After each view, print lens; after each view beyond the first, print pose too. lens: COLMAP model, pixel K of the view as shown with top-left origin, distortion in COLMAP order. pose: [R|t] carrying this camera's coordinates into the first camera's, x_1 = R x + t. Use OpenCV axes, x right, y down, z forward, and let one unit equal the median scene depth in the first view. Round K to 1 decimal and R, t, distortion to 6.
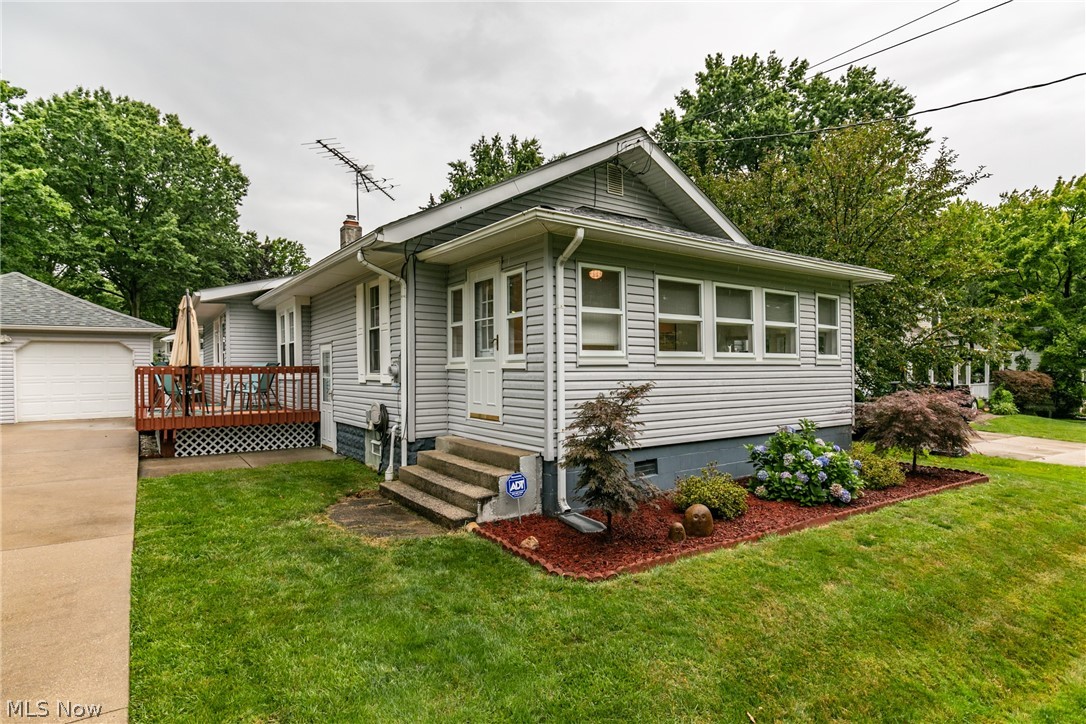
lens RADIAL K [[584.2, 0, 543.0], [0, 584.2, 362.0], [0, 0, 1]] dist [0.003337, 0.000229]
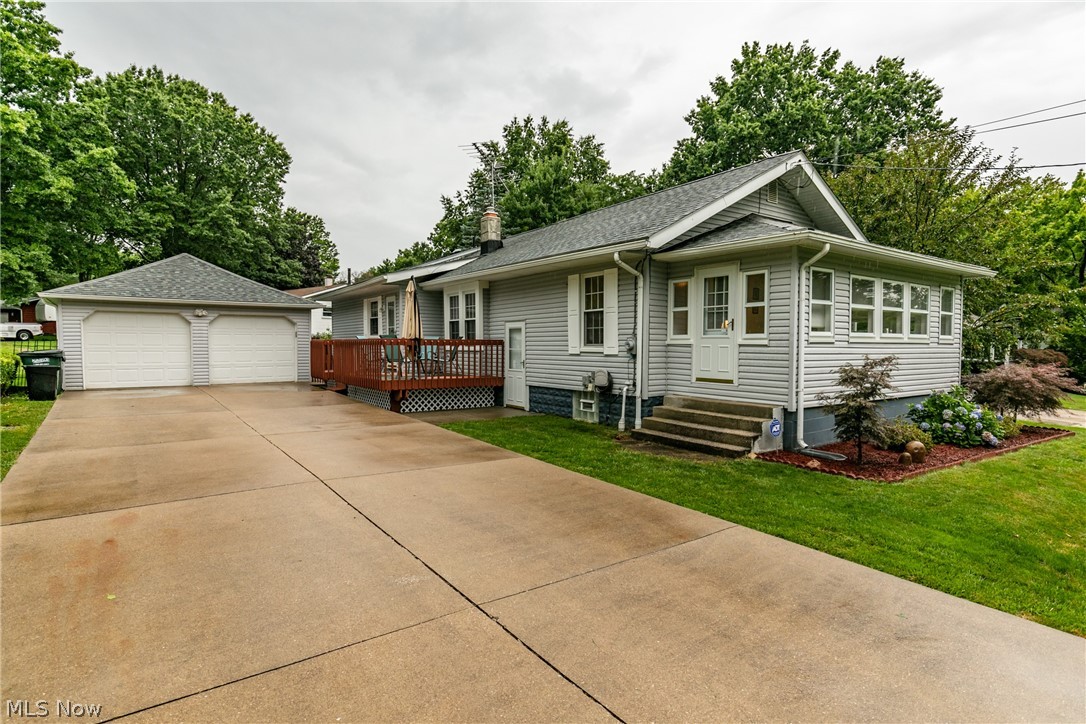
lens RADIAL K [[571.8, 0, 543.0], [0, 571.8, 362.0], [0, 0, 1]] dist [0.003236, 0.001478]
pose [[0.999928, 0.010436, 0.005918, -0.088983], [-0.010695, 0.998898, 0.045696, -0.000533], [-0.005434, -0.045756, 0.998938, -0.052238]]
